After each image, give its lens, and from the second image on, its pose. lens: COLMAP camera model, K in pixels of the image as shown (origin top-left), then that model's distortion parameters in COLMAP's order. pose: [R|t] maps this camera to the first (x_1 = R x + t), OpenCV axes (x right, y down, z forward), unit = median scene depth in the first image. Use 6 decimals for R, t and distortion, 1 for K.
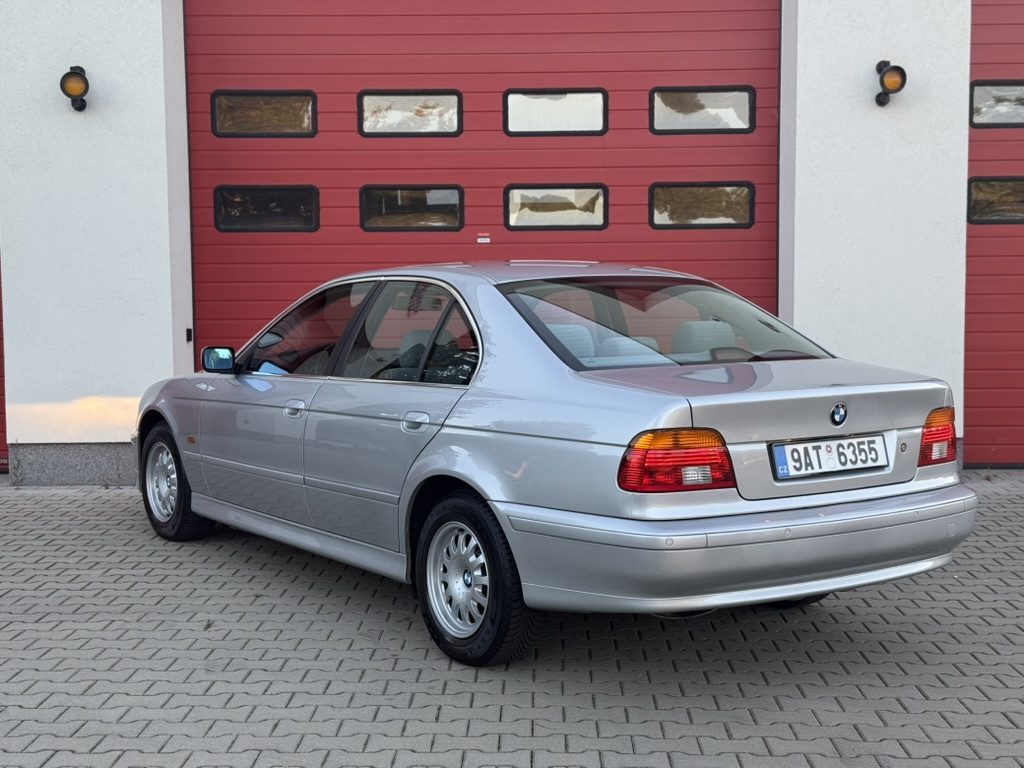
lens RADIAL K [[1439.3, 0, 519.5], [0, 1439.3, 381.0], [0, 0, 1]] dist [0.199530, -0.480947]
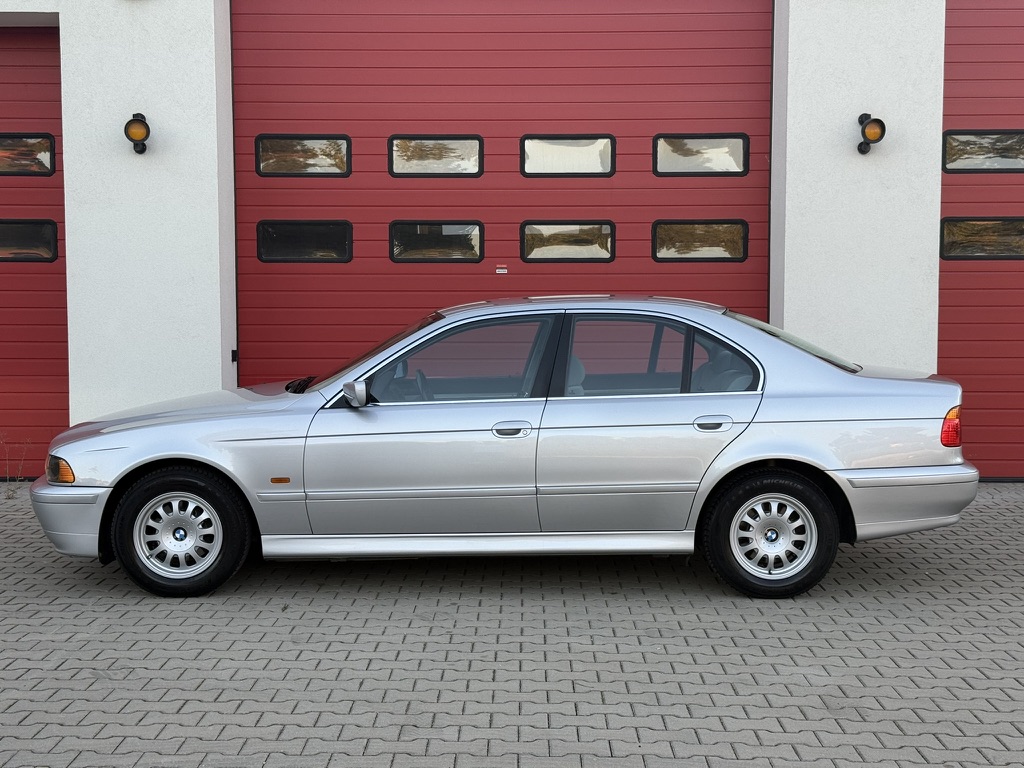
lens RADIAL K [[1439.2, 0, 510.3], [0, 1439.2, 385.1], [0, 0, 1]] dist [0.179798, -0.408901]
pose [[0.999965, 0.005953, 0.005930, -0.025461], [-0.005898, 0.999939, -0.009299, -0.000510], [-0.005985, 0.009264, 0.999939, -0.102635]]
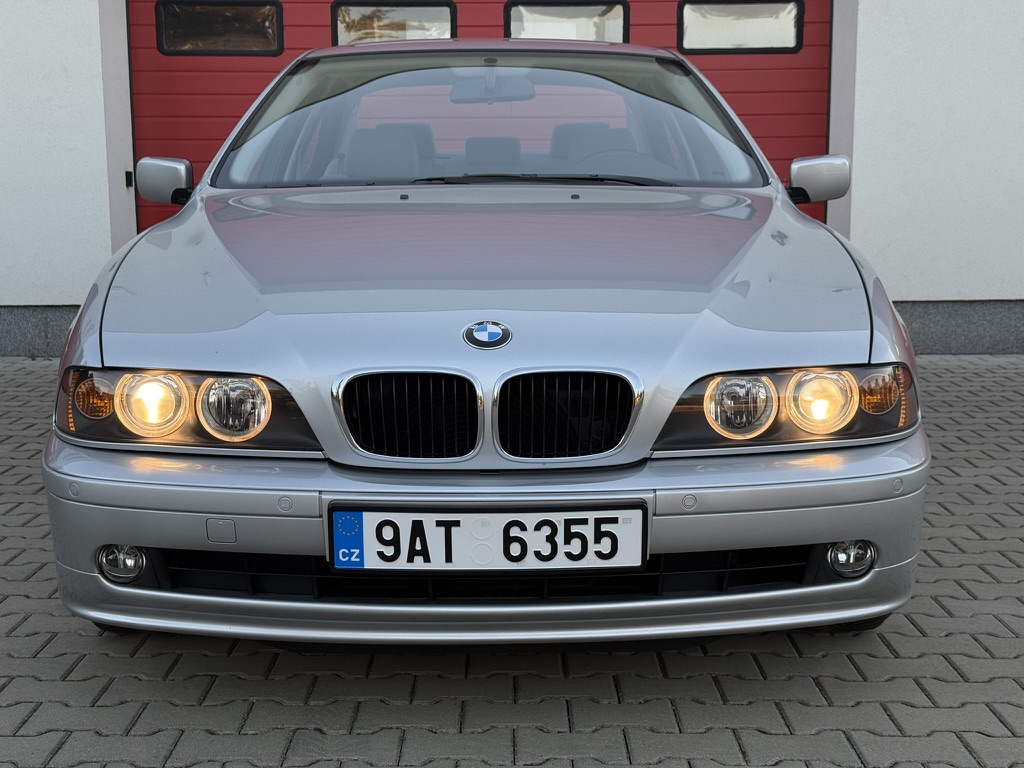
lens RADIAL K [[1440.7, 0, 515.8], [0, 1440.7, 388.2], [0, 0, 1]] dist [0.193046, -0.437896]
pose [[0.999744, -0.000787, 0.022595, -0.024451], [-0.000686, 0.997879, 0.065086, 0.034880], [-0.022598, -0.065085, 0.997624, 0.152576]]
